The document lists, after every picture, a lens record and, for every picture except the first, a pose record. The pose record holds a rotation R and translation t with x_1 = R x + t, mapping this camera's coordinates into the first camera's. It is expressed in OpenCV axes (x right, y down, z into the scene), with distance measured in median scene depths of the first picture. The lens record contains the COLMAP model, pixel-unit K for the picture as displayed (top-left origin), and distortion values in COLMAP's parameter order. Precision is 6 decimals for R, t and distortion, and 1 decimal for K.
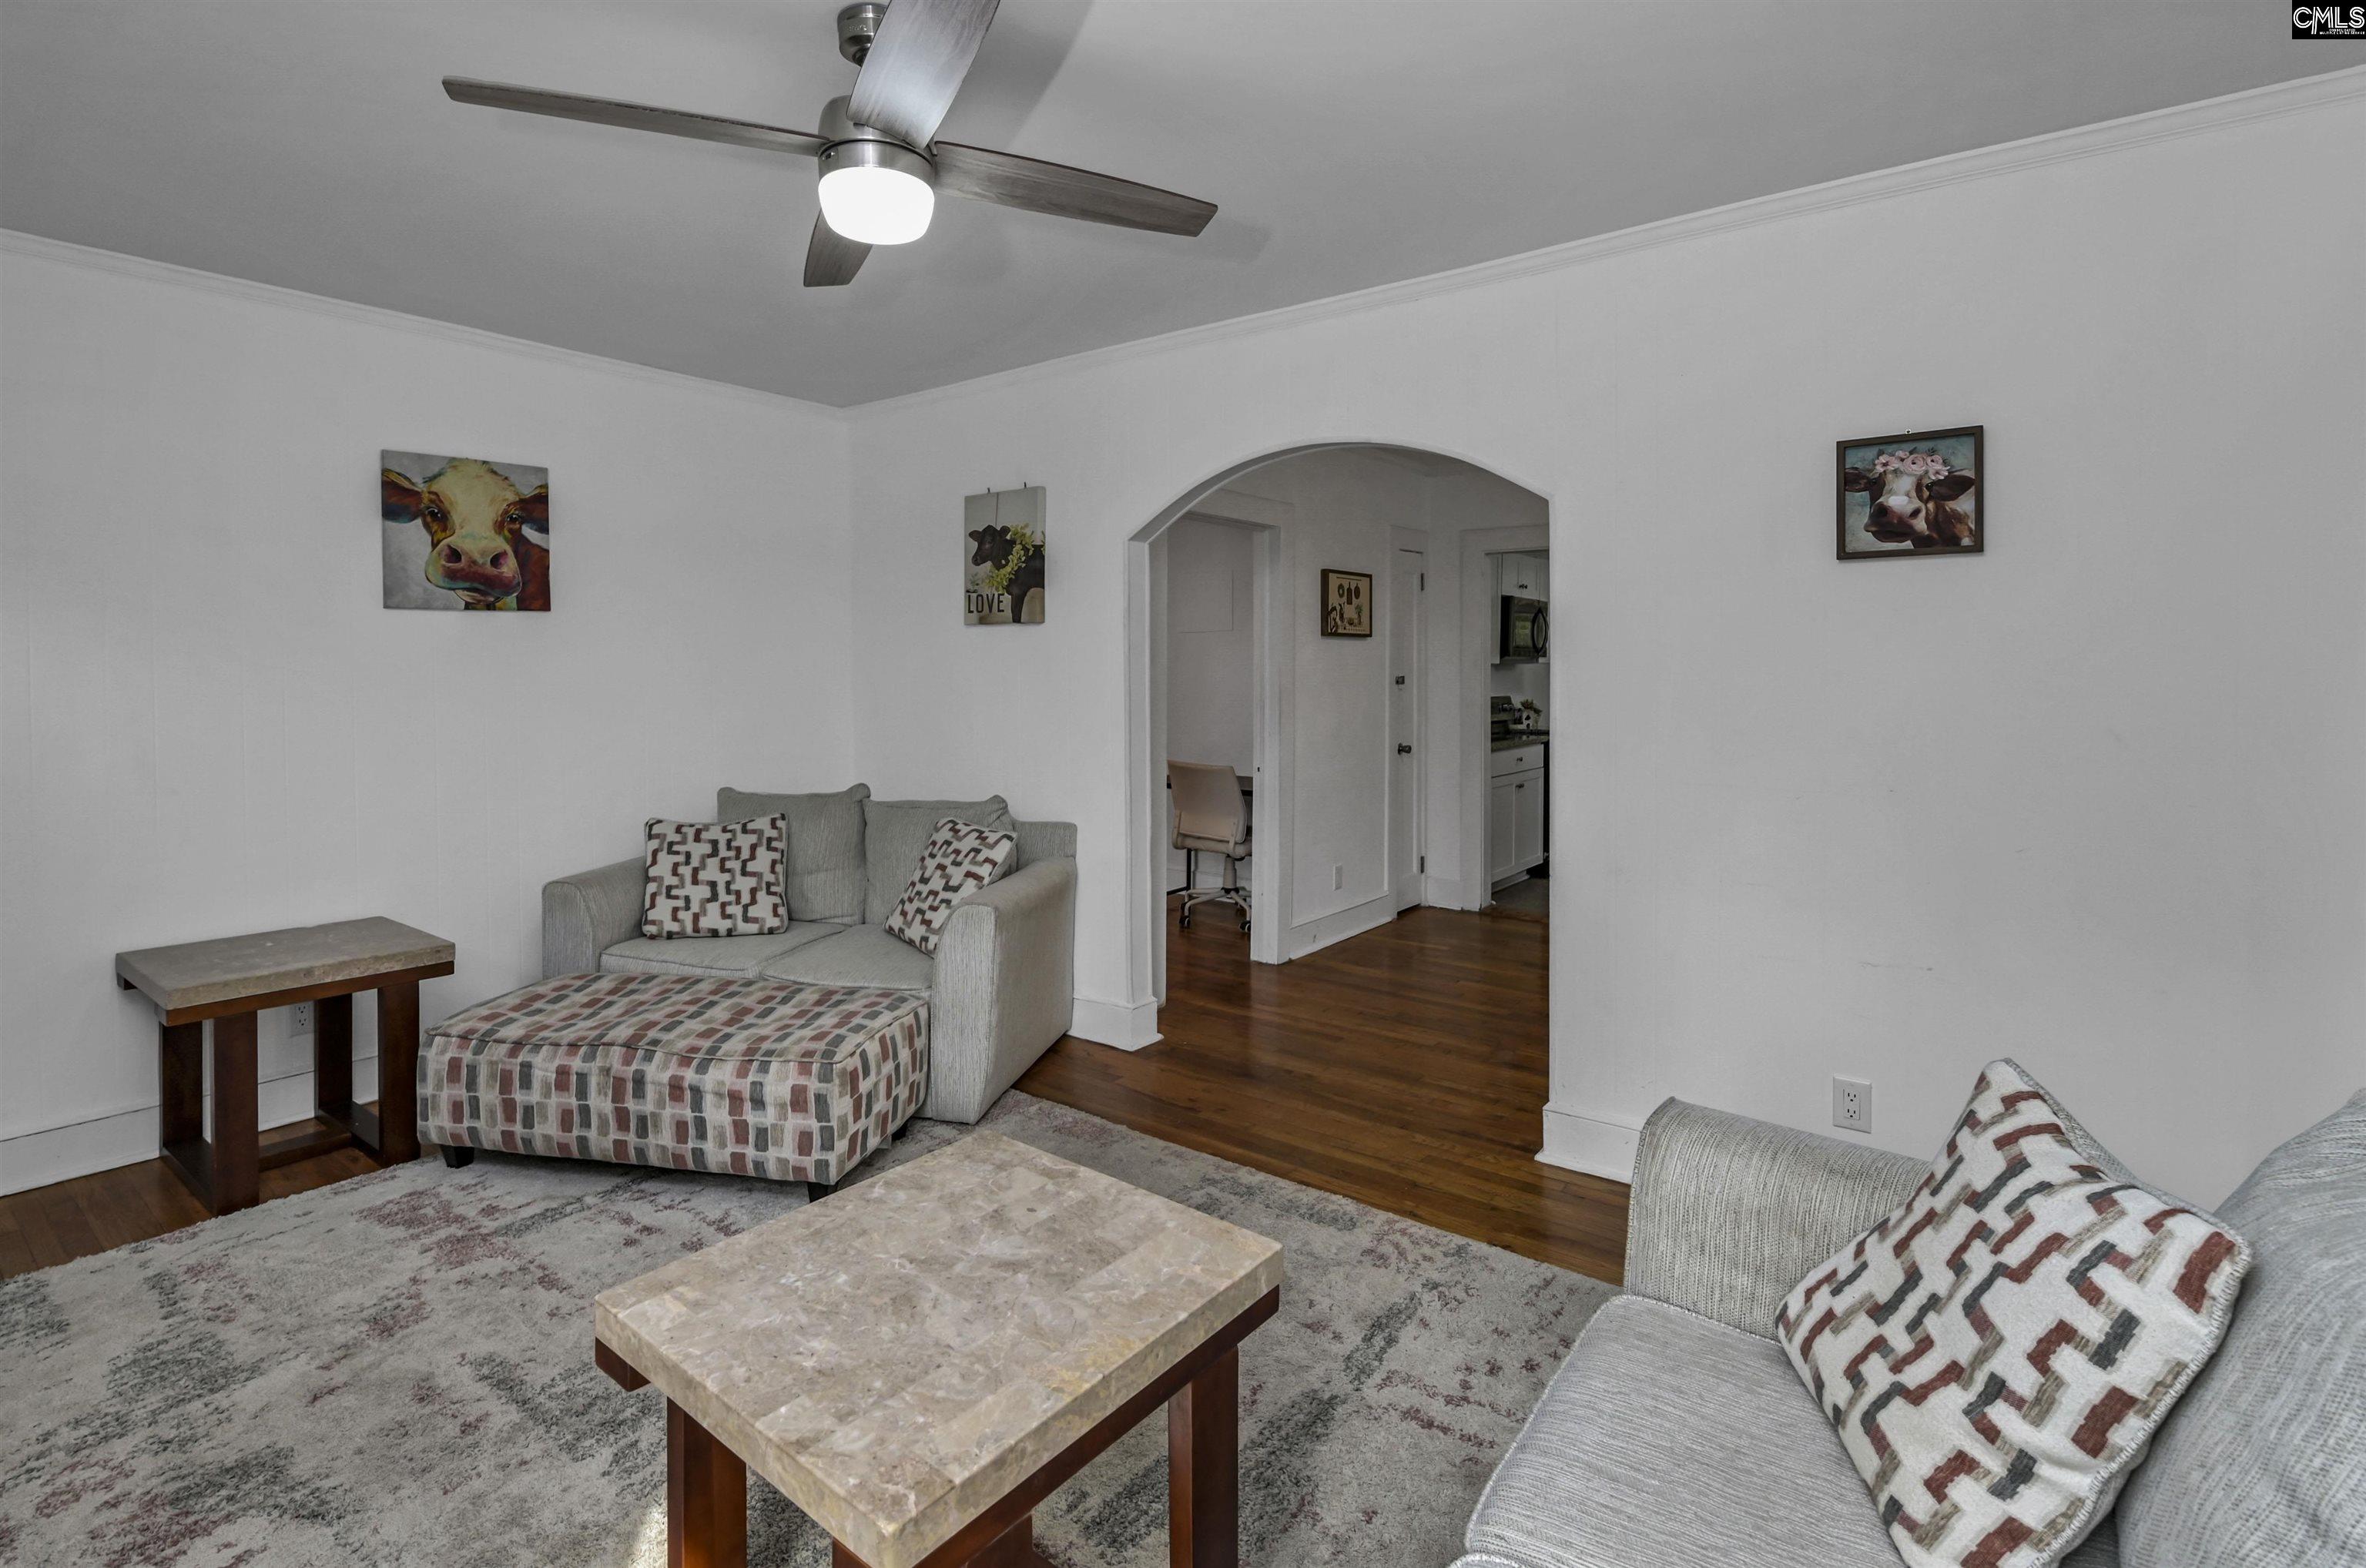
lens RADIAL K [[1109.6, 0, 1181.6], [0, 1109.6, 681.9], [0, 0, 1]] dist [-0.009902, -0.000789]
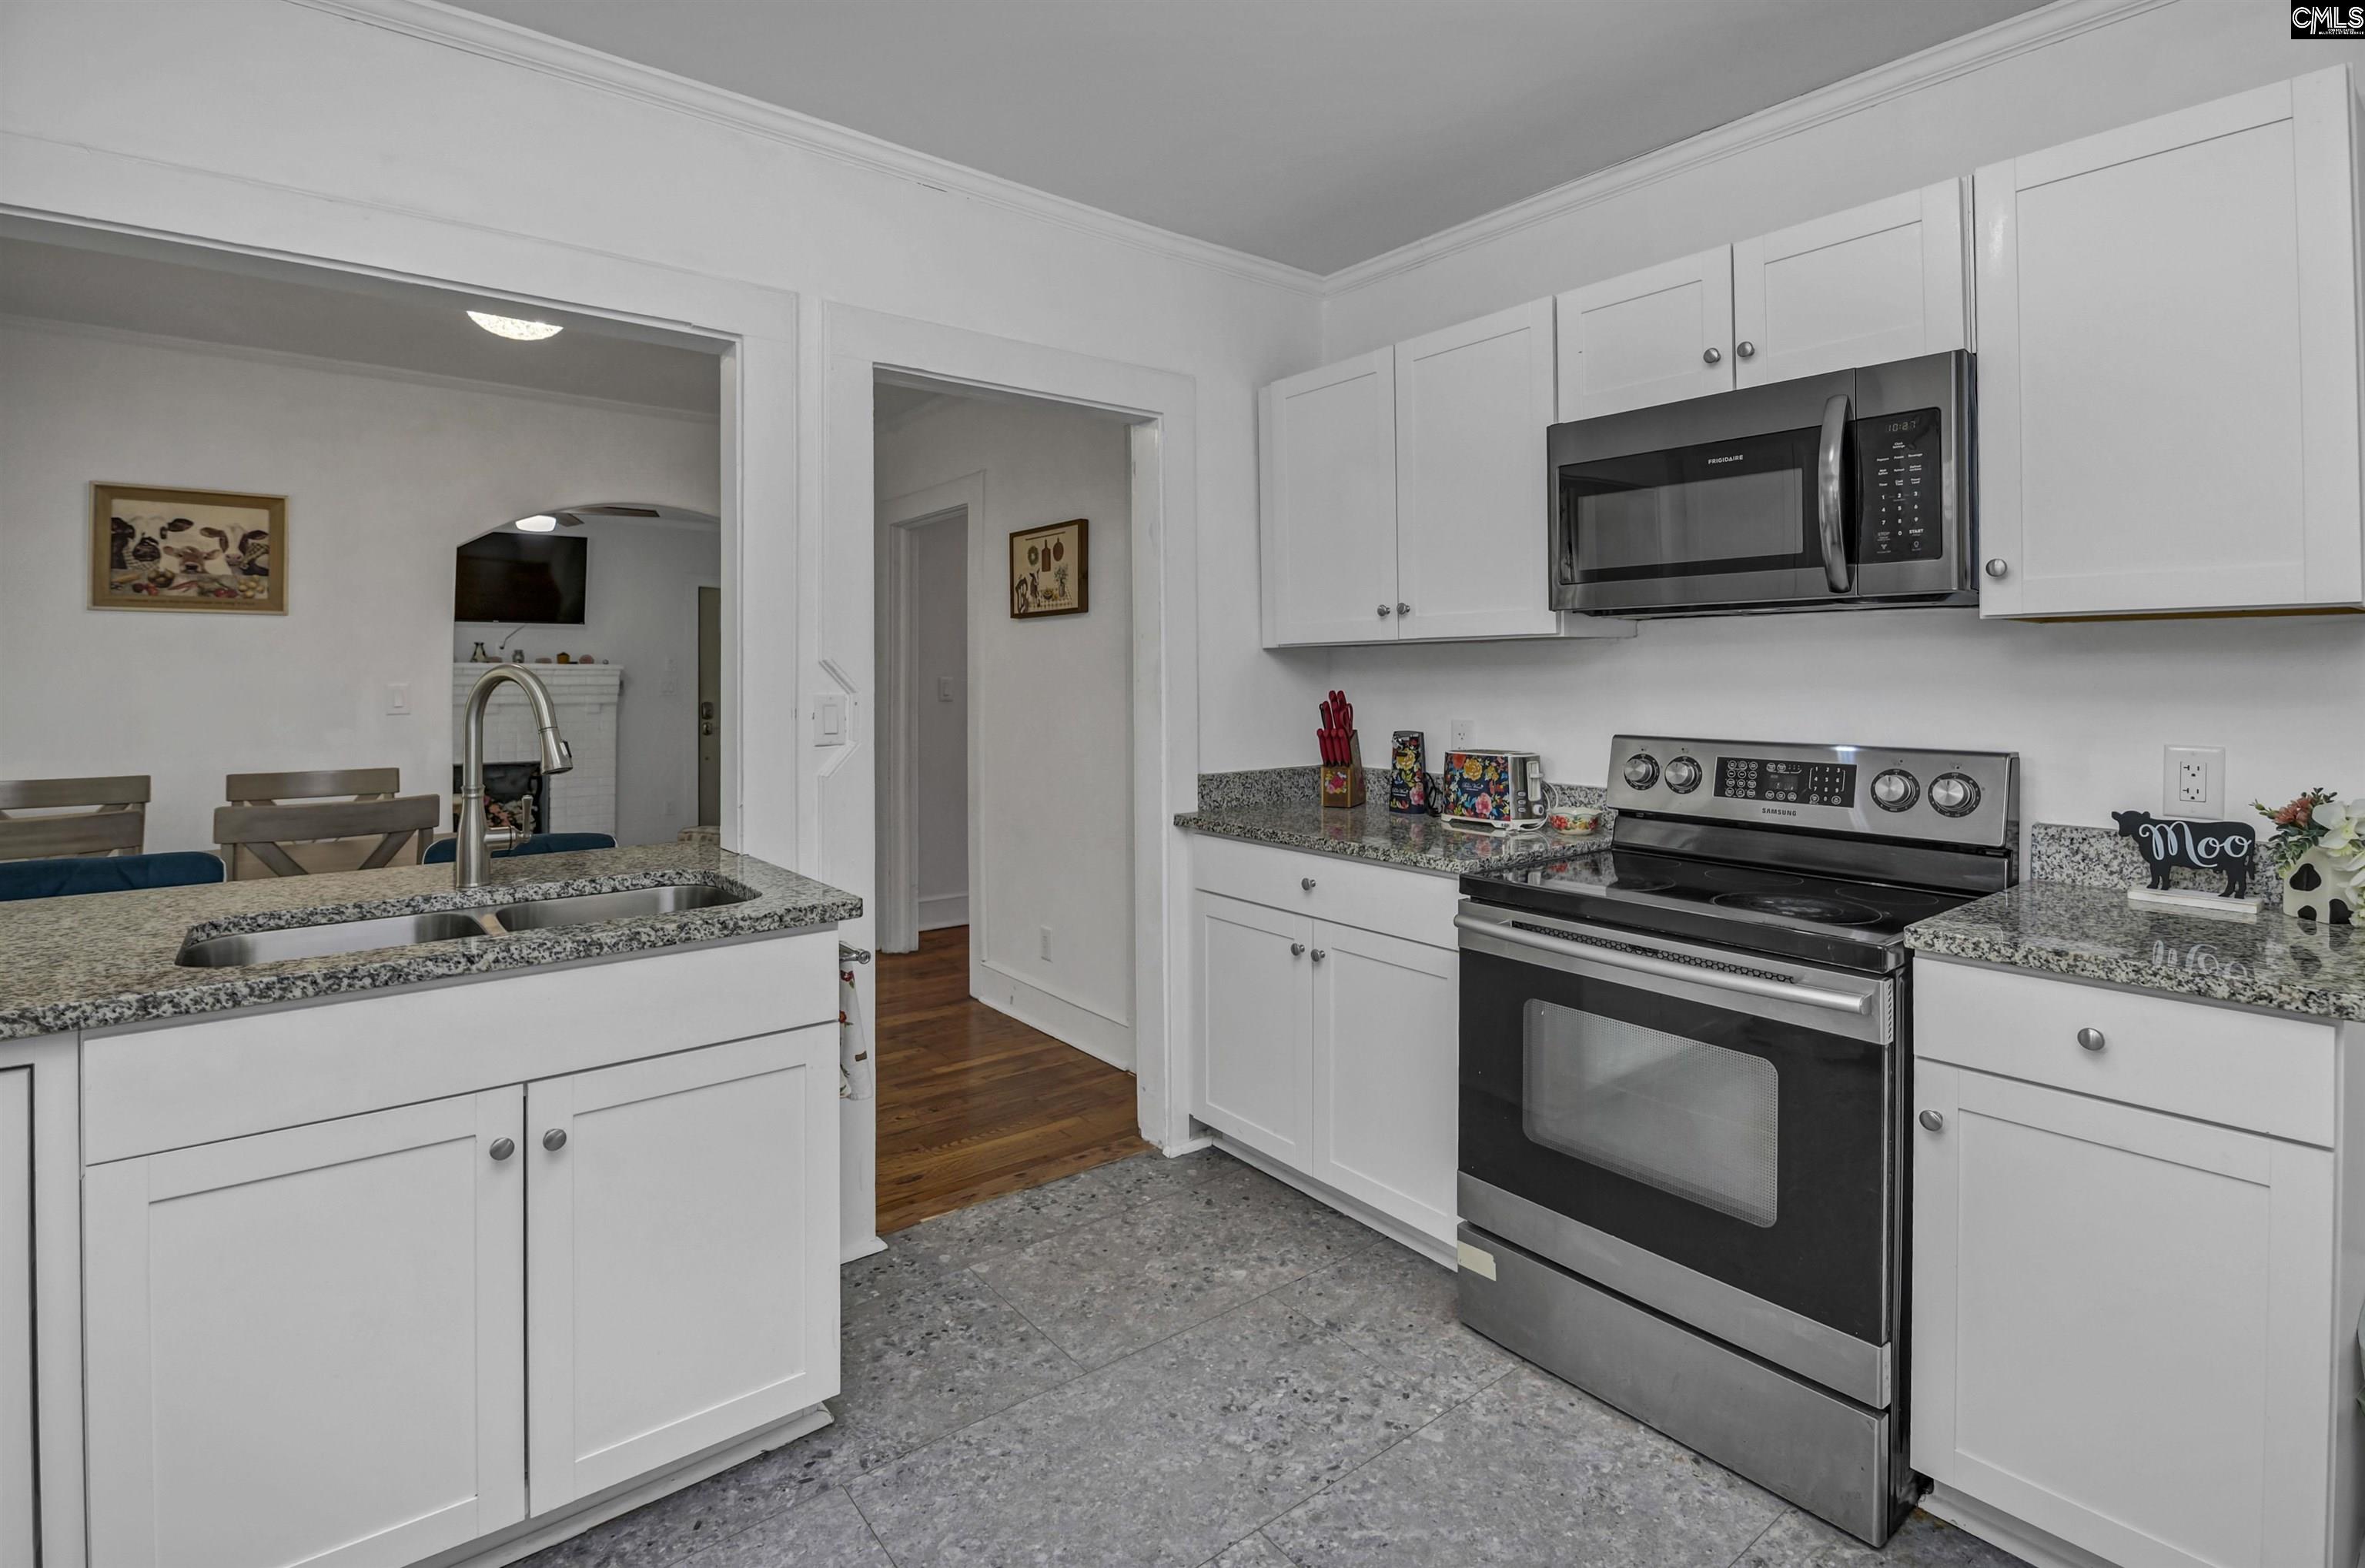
lens RADIAL K [[1133.4, 0, 1140.4], [0, 1133.4, 676.9], [0, 0, 1]] dist [-0.002330, -0.010406]
pose [[-0.276474, -0.000002, -0.961021, 1.318466], [-0.011147, 0.999933, 0.003205, -0.005495], [0.960957, 0.011598, -0.276456, 1.982822]]
